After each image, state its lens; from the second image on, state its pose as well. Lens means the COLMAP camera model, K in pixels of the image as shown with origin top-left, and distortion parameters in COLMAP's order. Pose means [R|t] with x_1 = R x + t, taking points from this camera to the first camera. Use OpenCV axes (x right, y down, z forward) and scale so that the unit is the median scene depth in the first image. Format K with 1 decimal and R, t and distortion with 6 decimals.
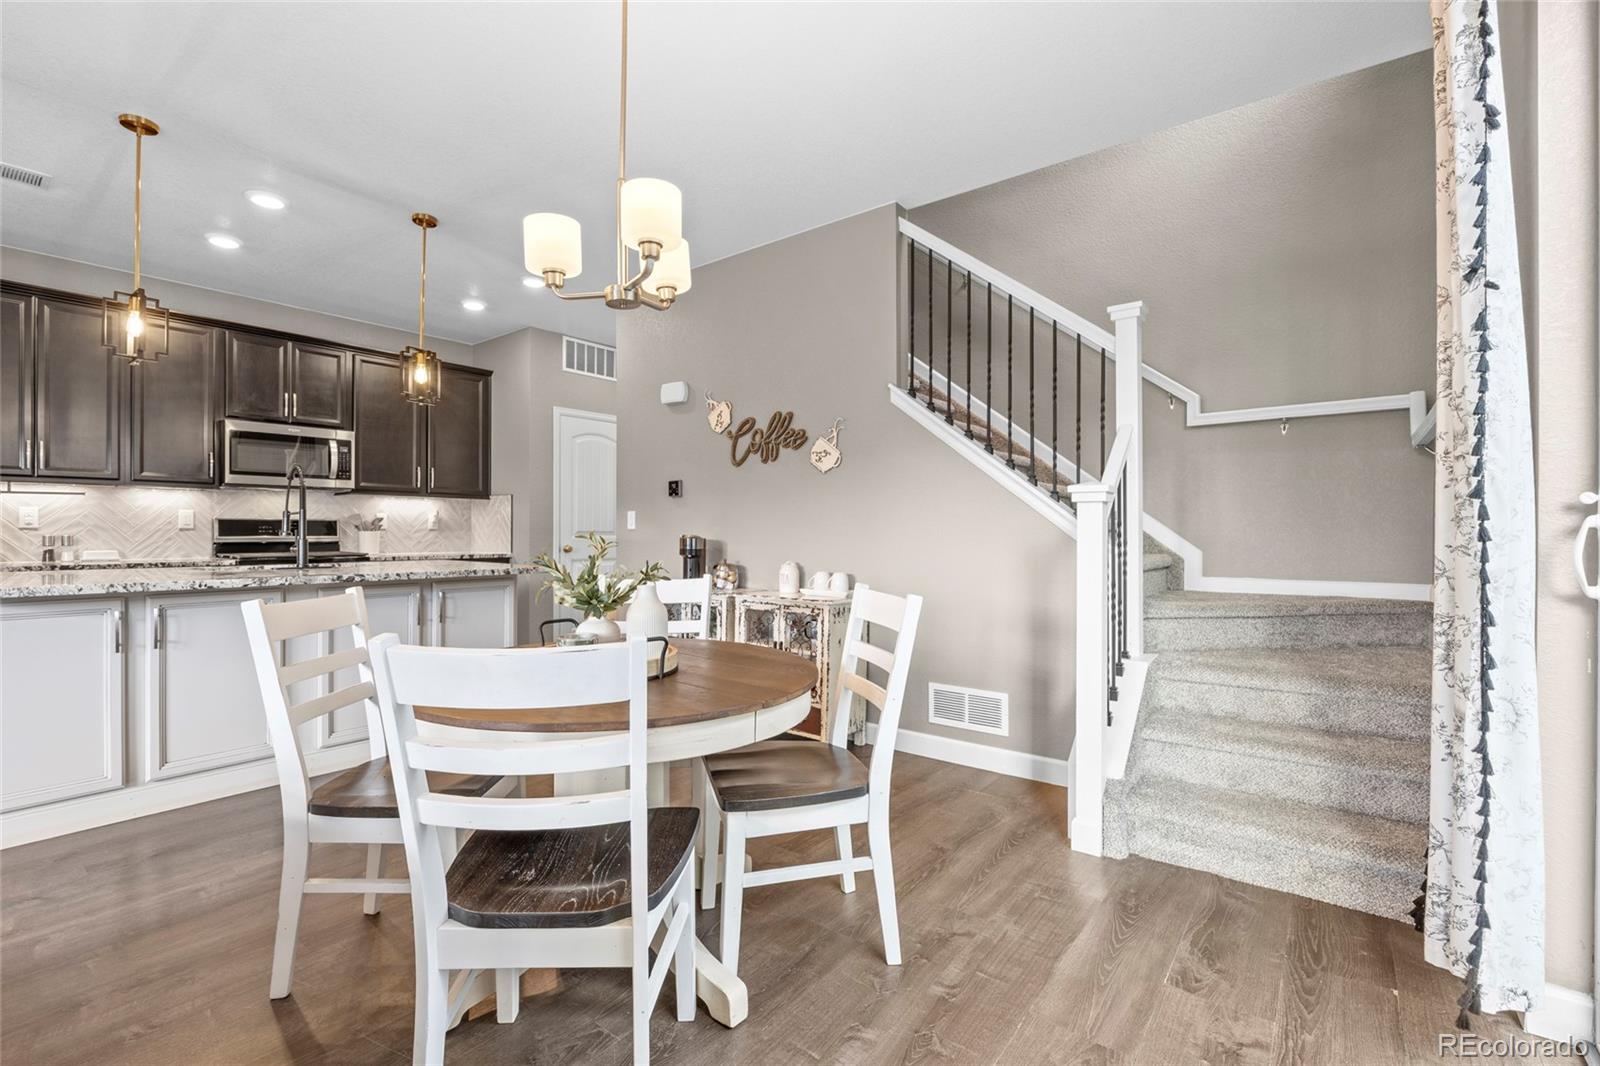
lens RADIAL K [[708.0, 0, 792.9], [0, 708.0, 530.4], [0, 0, 1]] dist [-0.004282, 0.000663]
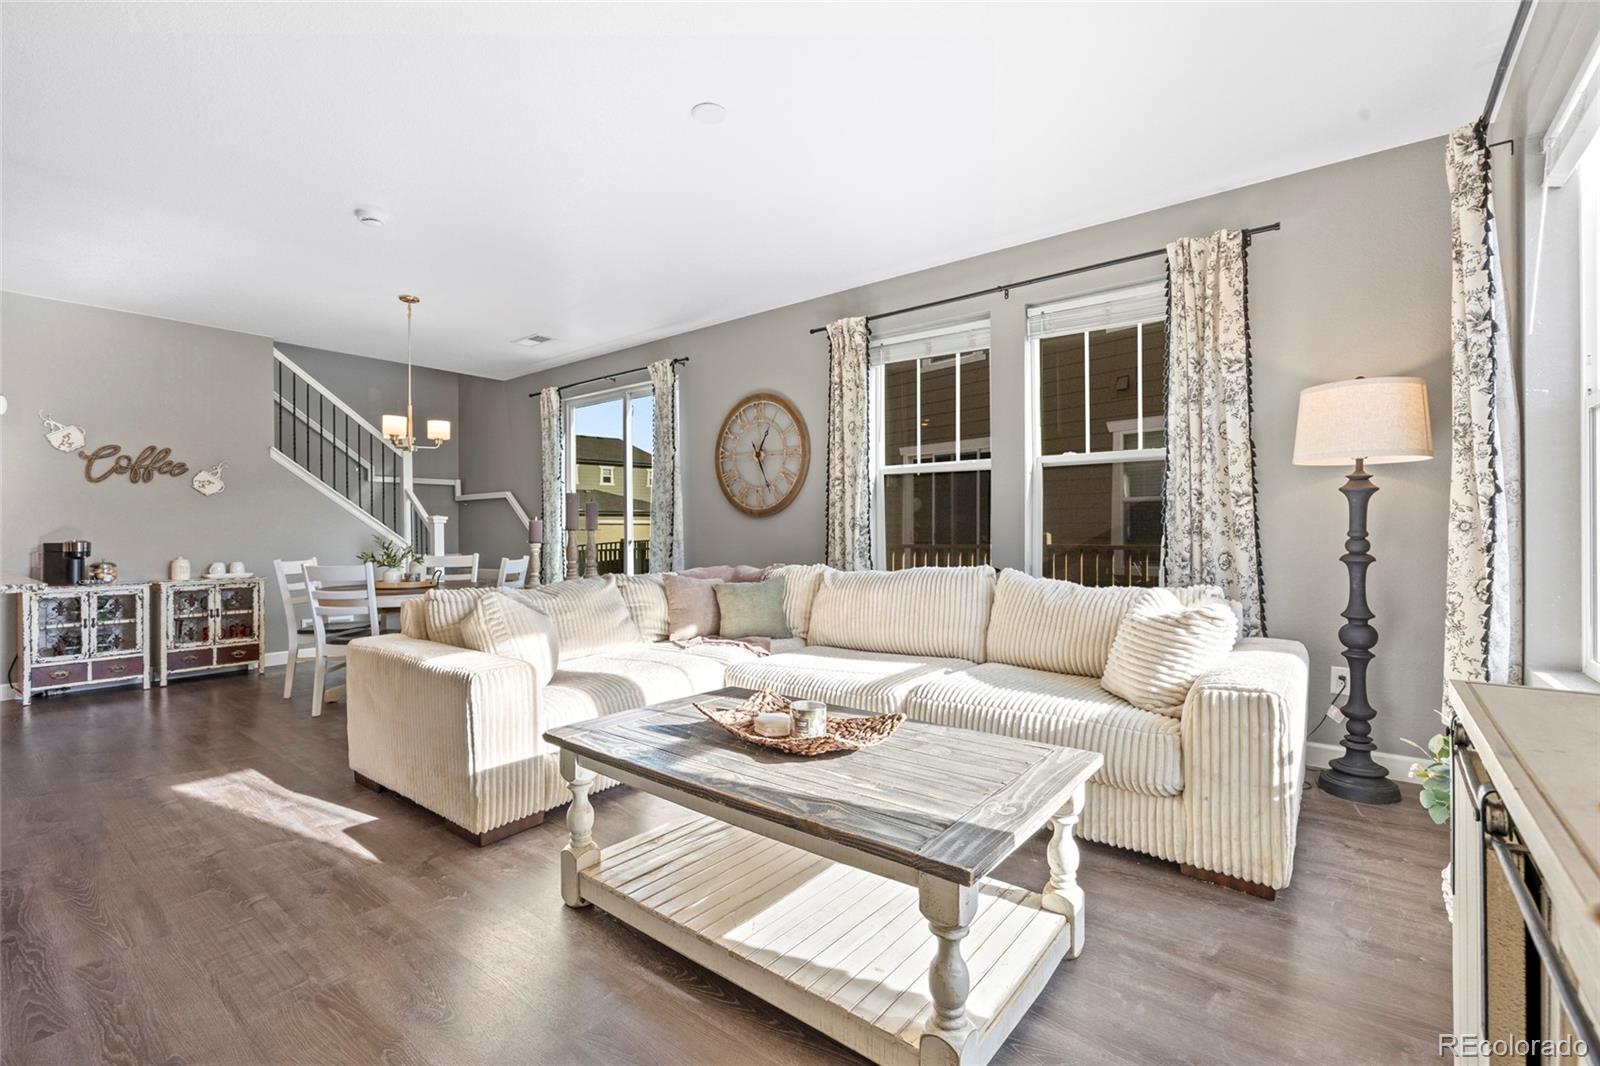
lens RADIAL K [[708.0, 0, 790.1], [0, 708.0, 531.7], [0, 0, 1]] dist [-0.004282, 0.000663]
pose [[0.016202, -0.005836, 0.999852, -1.249633], [0.005921, 0.999966, 0.005740, -0.006751], [-0.999851, 0.005827, 0.016236, -0.203596]]
